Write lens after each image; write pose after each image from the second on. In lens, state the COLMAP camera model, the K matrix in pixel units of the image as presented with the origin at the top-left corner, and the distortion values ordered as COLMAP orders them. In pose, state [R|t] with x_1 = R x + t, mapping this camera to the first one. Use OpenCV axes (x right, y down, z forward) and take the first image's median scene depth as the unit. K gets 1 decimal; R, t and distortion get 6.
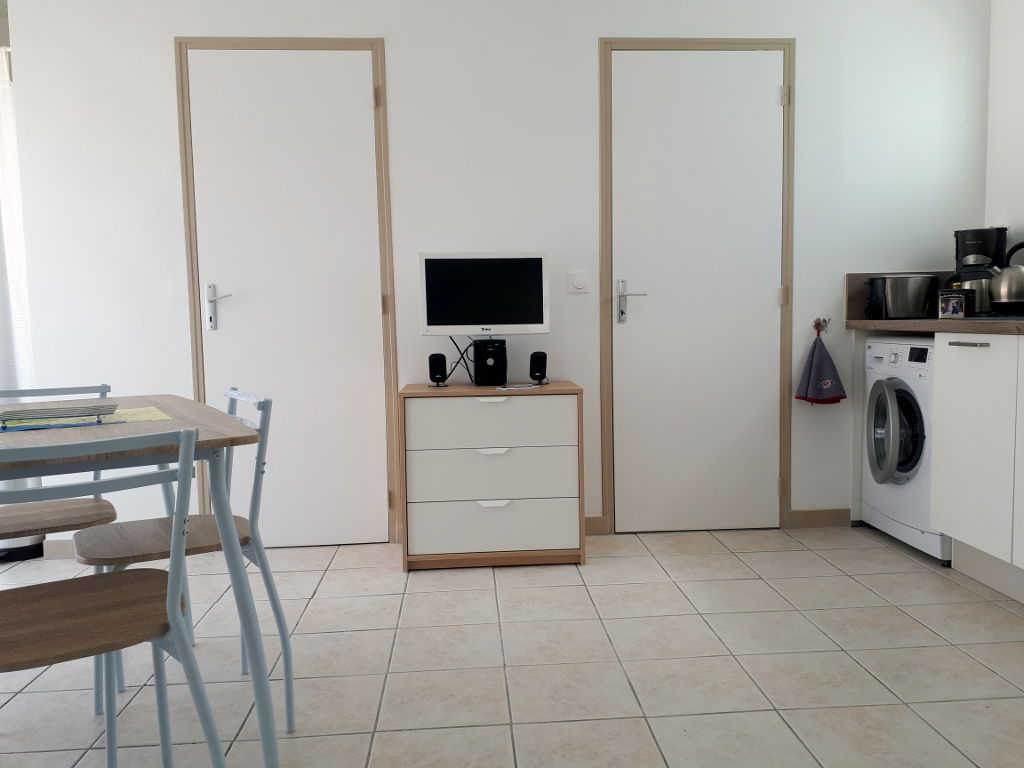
lens RADIAL K [[828.5, 0, 514.4], [0, 828.5, 383.8], [0, 0, 1]] dist [0.050838, -0.042990]
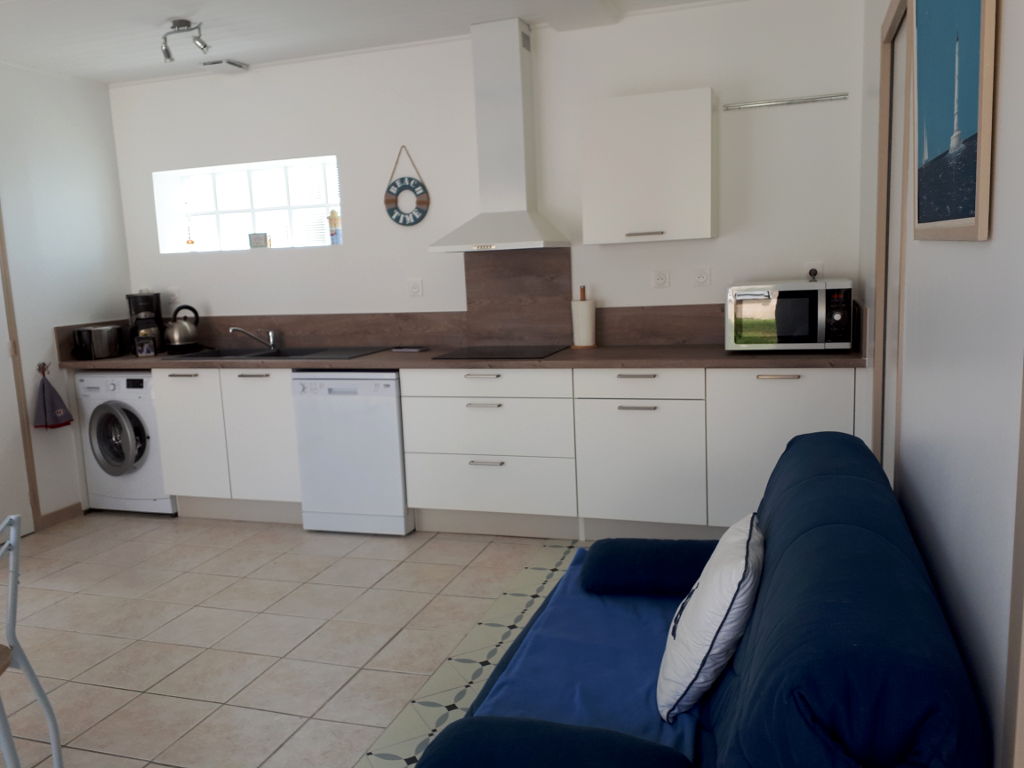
lens RADIAL K [[828.5, 0, 516.1], [0, 828.5, 393.7], [0, 0, 1]] dist [0.050838, -0.042990]
pose [[0.391354, -0.139788, 0.909561, -0.567015], [0.112404, 0.988256, 0.103519, -0.089047], [-0.913350, 0.061725, 0.402471, -0.196972]]
